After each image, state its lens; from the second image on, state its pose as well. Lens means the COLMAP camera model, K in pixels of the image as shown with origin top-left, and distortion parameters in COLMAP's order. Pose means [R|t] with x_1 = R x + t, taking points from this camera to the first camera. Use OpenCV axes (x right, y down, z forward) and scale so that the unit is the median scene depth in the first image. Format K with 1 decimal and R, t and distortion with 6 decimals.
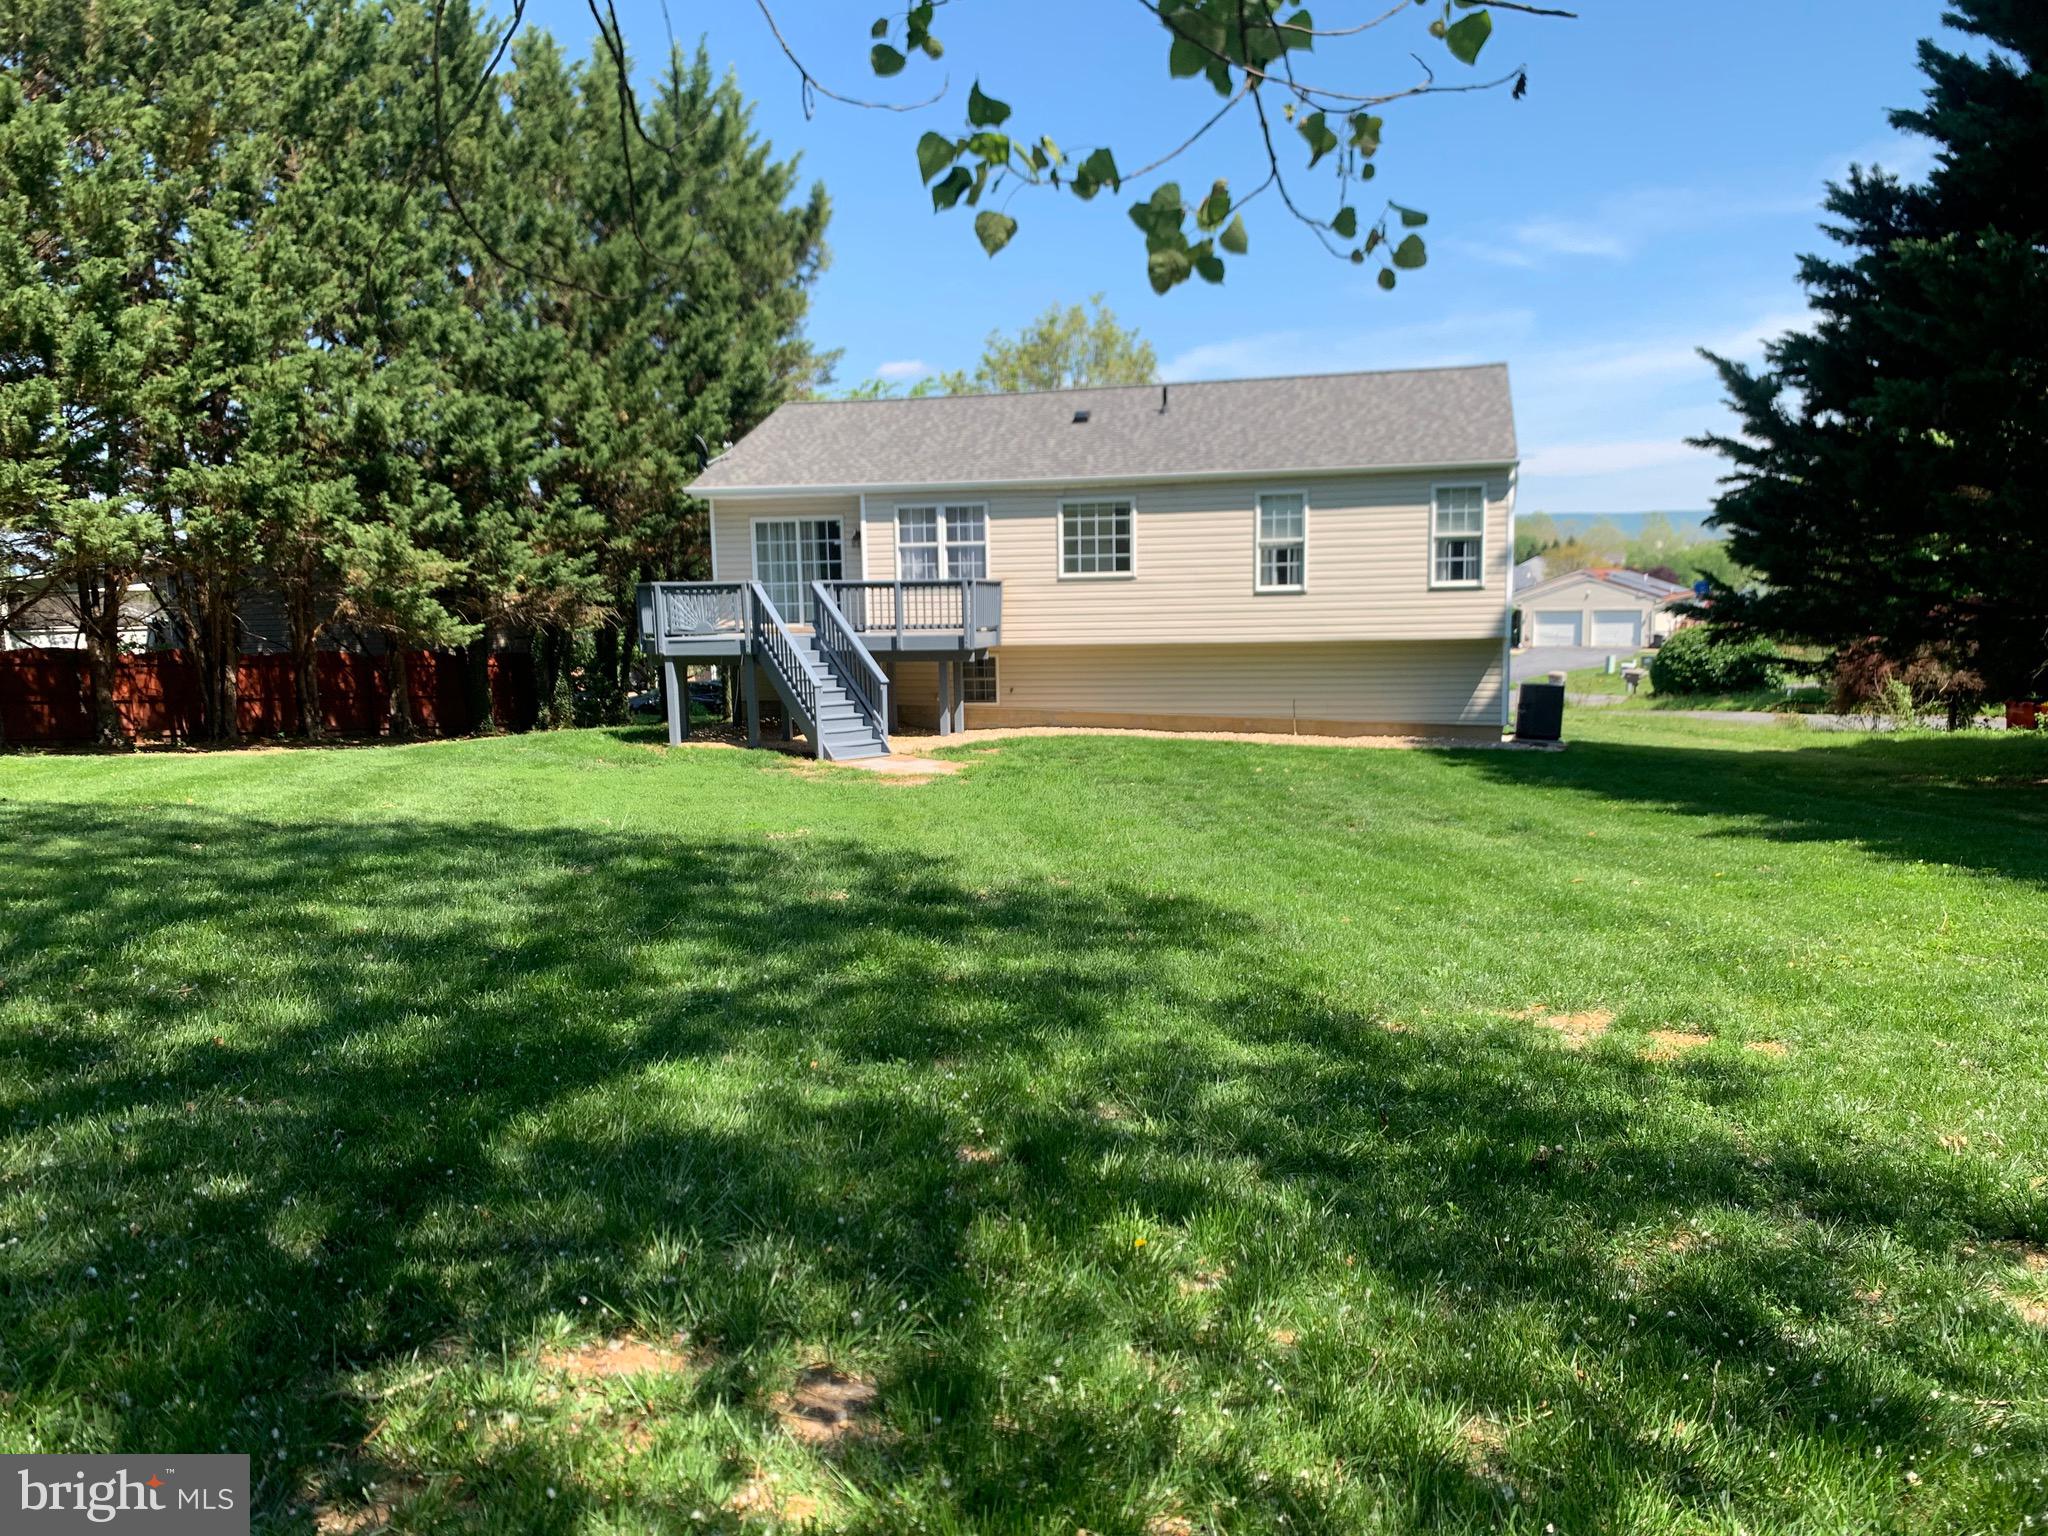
lens RADIAL K [[1635.9, 0, 1018.3], [0, 1635.9, 806.5], [0, 0, 1]] dist [0.169303, -0.286932]
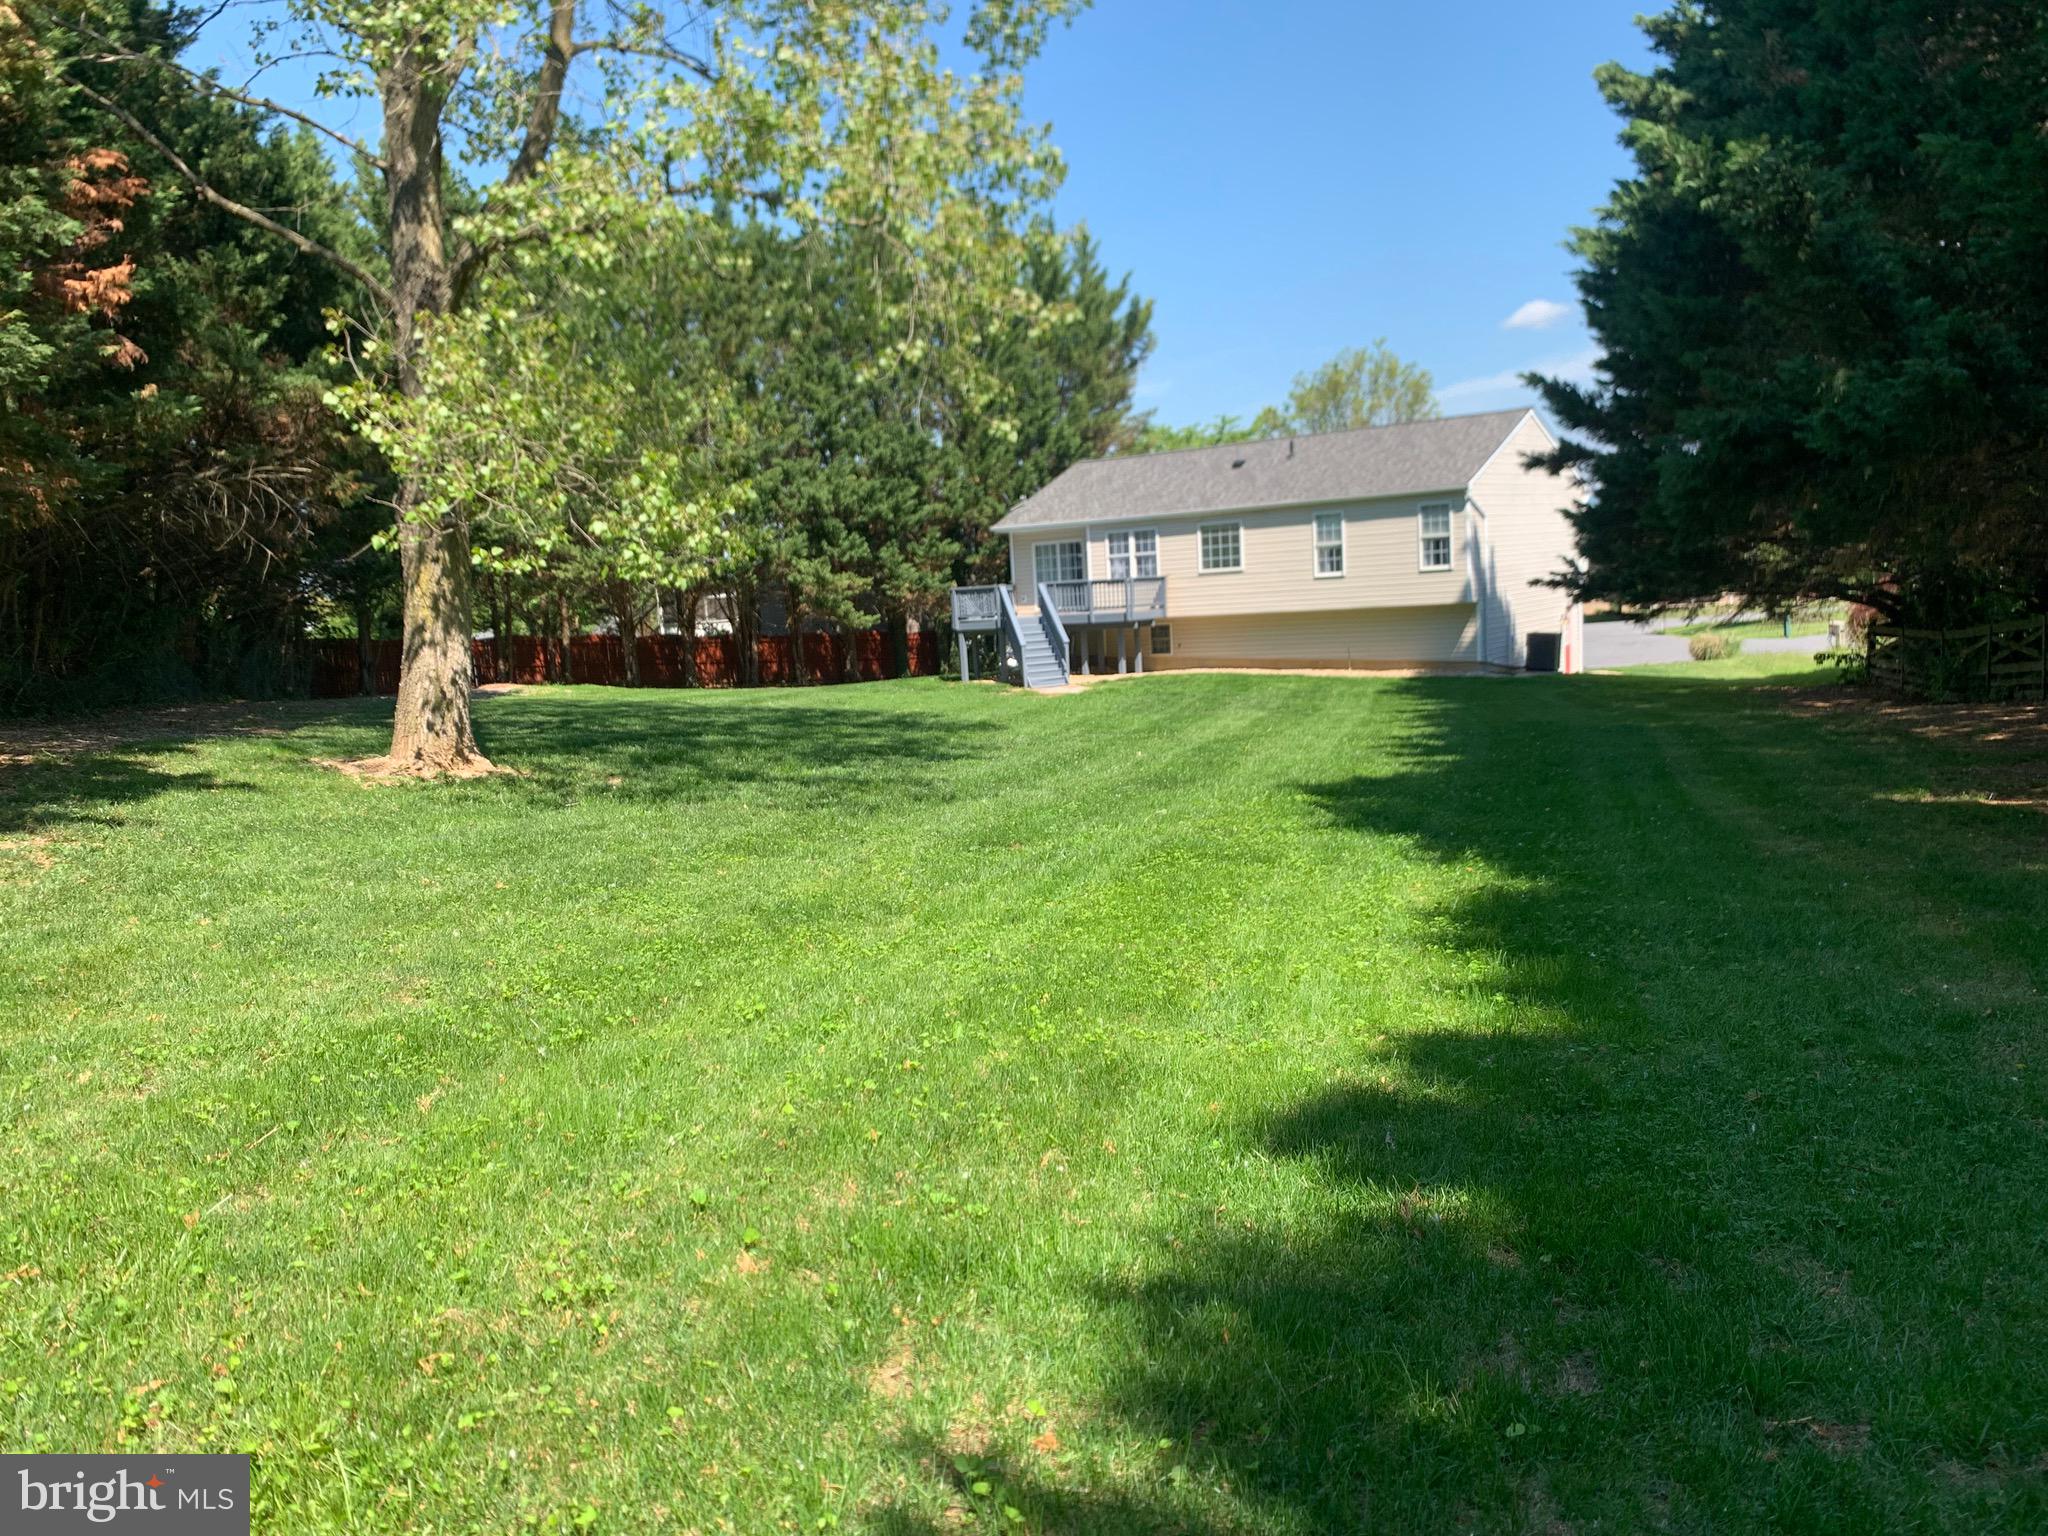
lens RADIAL K [[1635.9, 0, 1018.3], [0, 1635.9, 806.5], [0, 0, 1]] dist [0.169303, -0.286932]
pose [[0.930379, 0.013498, -0.366352, 0.441970], [-0.008068, 0.999834, 0.016349, 0.059286], [0.366511, -0.012255, 0.930333, -0.525888]]
